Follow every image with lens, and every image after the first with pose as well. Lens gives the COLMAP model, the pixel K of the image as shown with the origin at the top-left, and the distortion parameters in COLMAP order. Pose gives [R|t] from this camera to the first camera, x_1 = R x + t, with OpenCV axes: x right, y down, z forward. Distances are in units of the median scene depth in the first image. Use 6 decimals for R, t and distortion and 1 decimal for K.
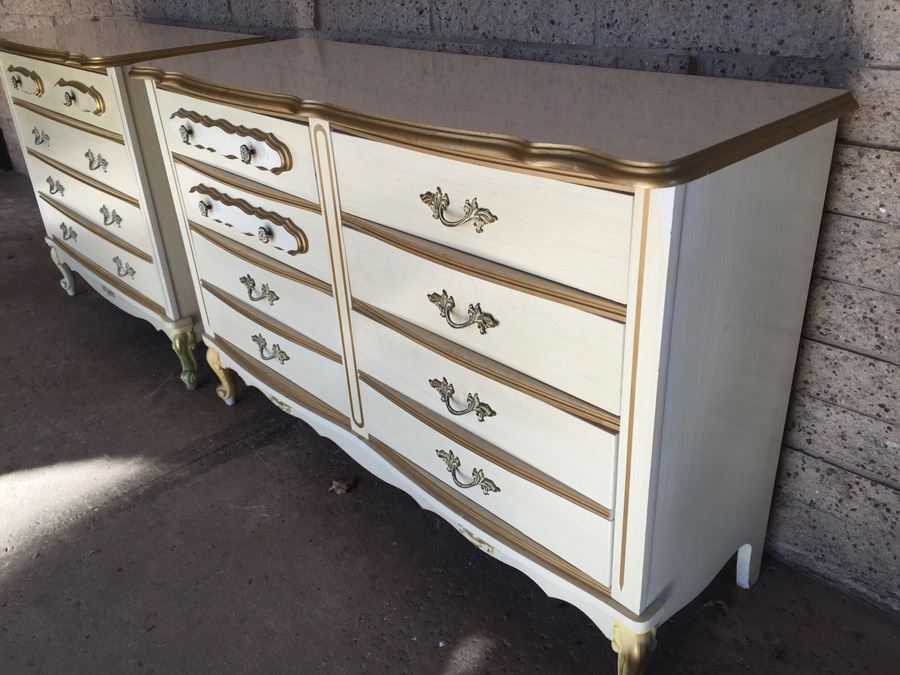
lens RADIAL K [[775.5, 0, 446.9], [0, 775.5, 337.5], [0, 0, 1]] dist [0.100672, -0.149632]
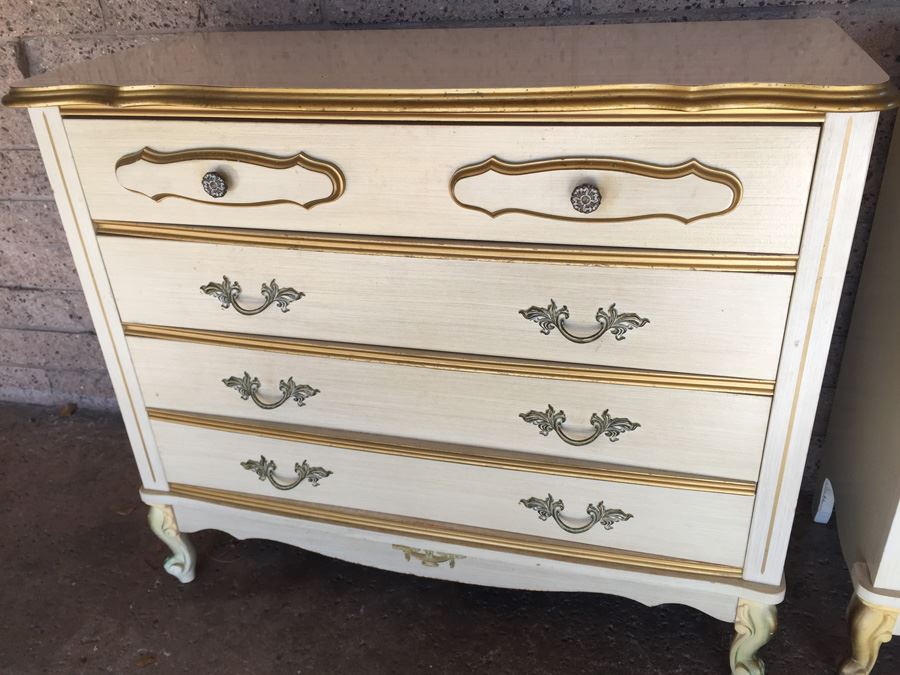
lens RADIAL K [[775.5, 0, 446.9], [0, 775.5, 337.5], [0, 0, 1]] dist [0.100672, -0.149632]
pose [[0.846984, -0.256946, 0.465400, -1.119239], [0.258497, 0.964033, 0.061800, -0.406402], [-0.464540, 0.067961, 0.882940, 0.981466]]
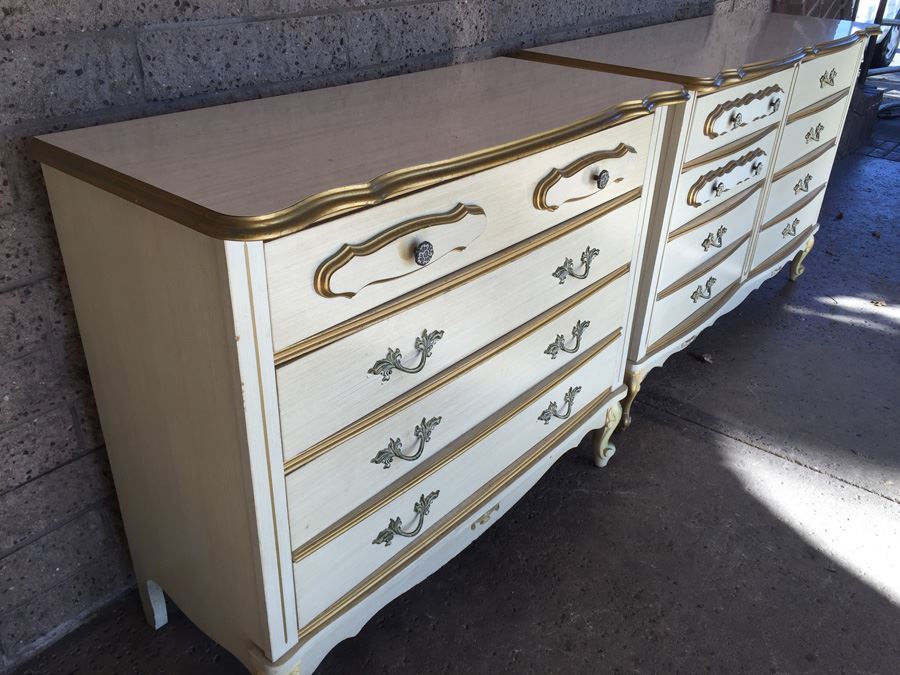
lens RADIAL K [[771.8, 0, 450.0], [0, 771.8, 337.5], [0, 0, 1]] dist [0.101263, -0.148870]
pose [[-0.132783, -0.434083, 0.891033, -1.631846], [0.436683, 0.781415, 0.445756, -0.808068], [-0.889762, 0.448288, 0.085798, 1.648685]]
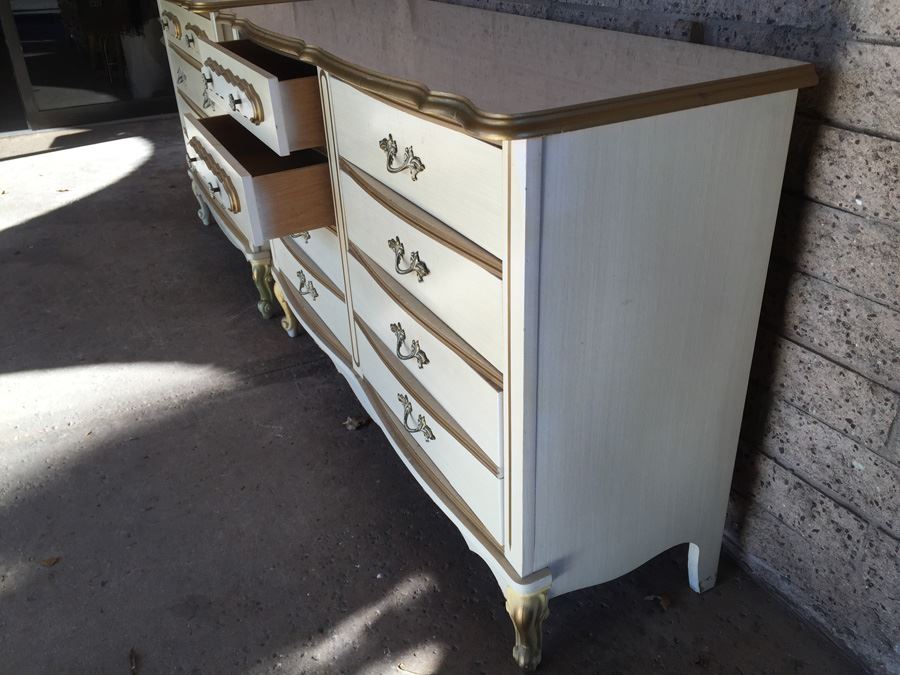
lens RADIAL K [[777.8, 0, 443.6], [0, 777.8, 339.6], [0, 0, 1]] dist [0.102337, -0.144740]
pose [[0.959826, 0.147115, -0.238937, 0.285908], [-0.139818, 0.989047, 0.047304, 0.015097], [0.243279, -0.011996, 0.969882, 0.003127]]
